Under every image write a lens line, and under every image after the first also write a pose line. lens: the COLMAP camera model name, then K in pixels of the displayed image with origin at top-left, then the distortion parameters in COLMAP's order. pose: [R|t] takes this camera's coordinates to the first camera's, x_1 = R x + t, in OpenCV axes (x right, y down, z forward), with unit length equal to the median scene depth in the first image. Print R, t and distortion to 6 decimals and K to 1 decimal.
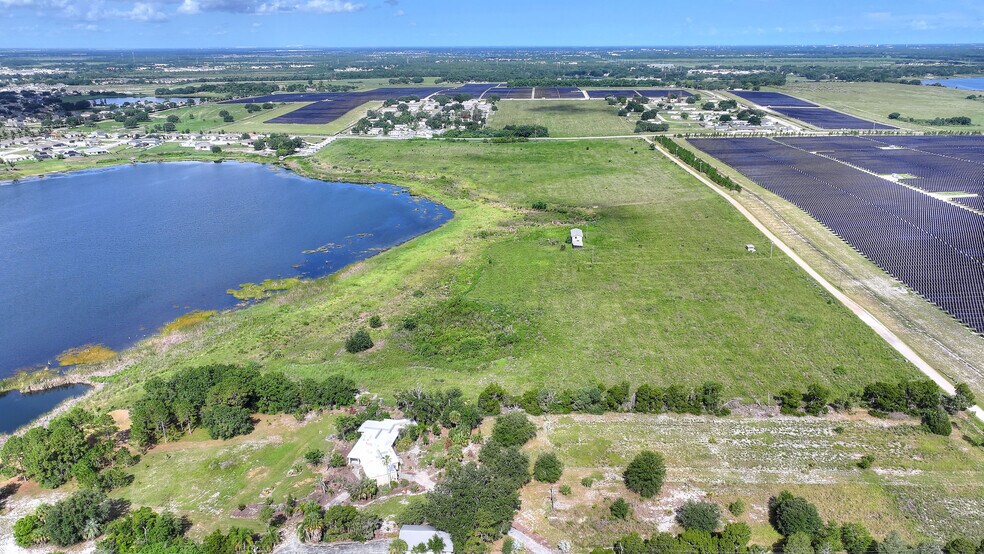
lens RADIAL K [[686.6, 0, 492.8], [0, 686.6, 271.9], [0, 0, 1]] dist [-0.003572, 0.019248]
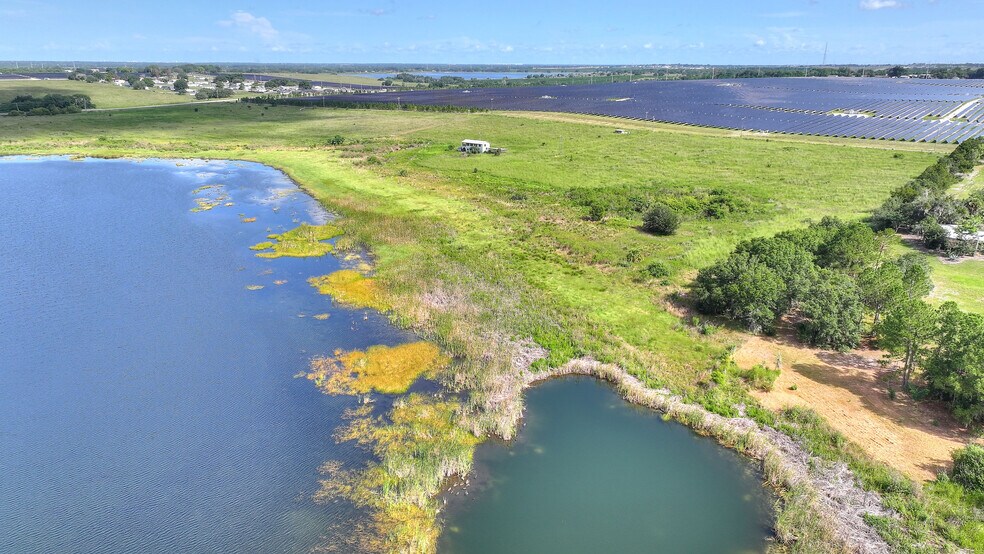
lens RADIAL K [[686.6, 0, 494.9], [0, 686.6, 278.0], [0, 0, 1]] dist [-0.003572, 0.019248]
pose [[0.606986, -0.231574, 0.760225, -0.751948], [0.244825, 0.964567, 0.098343, 0.039616], [-0.756061, 0.126429, 0.642174, 0.590470]]
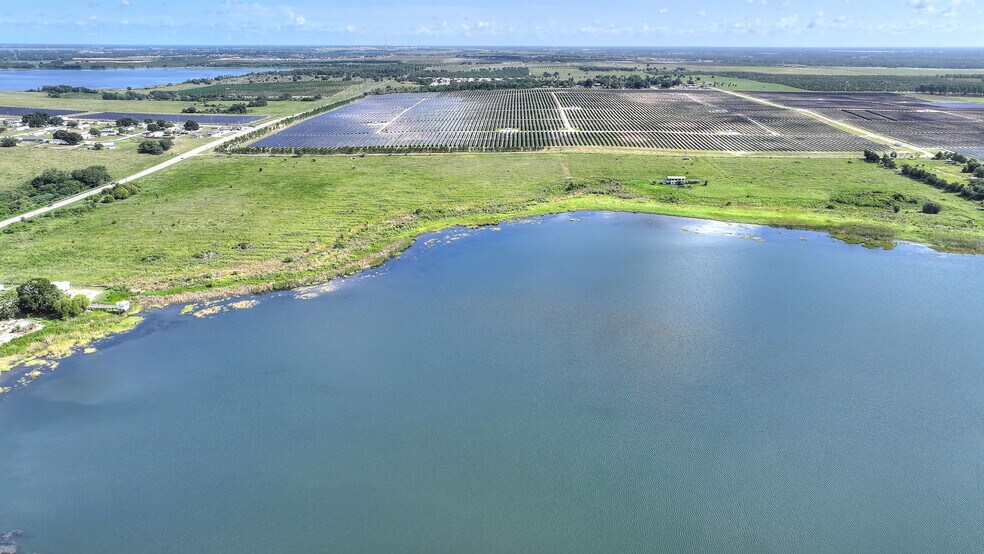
lens RADIAL K [[686.6, 0, 499.8], [0, 686.6, 279.6], [0, 0, 1]] dist [-0.003572, 0.019248]
pose [[-0.038356, -0.320758, 0.946384, -1.642721], [0.311612, 0.896015, 0.316316, -0.557077], [-0.949435, 0.307038, 0.065584, 1.736165]]
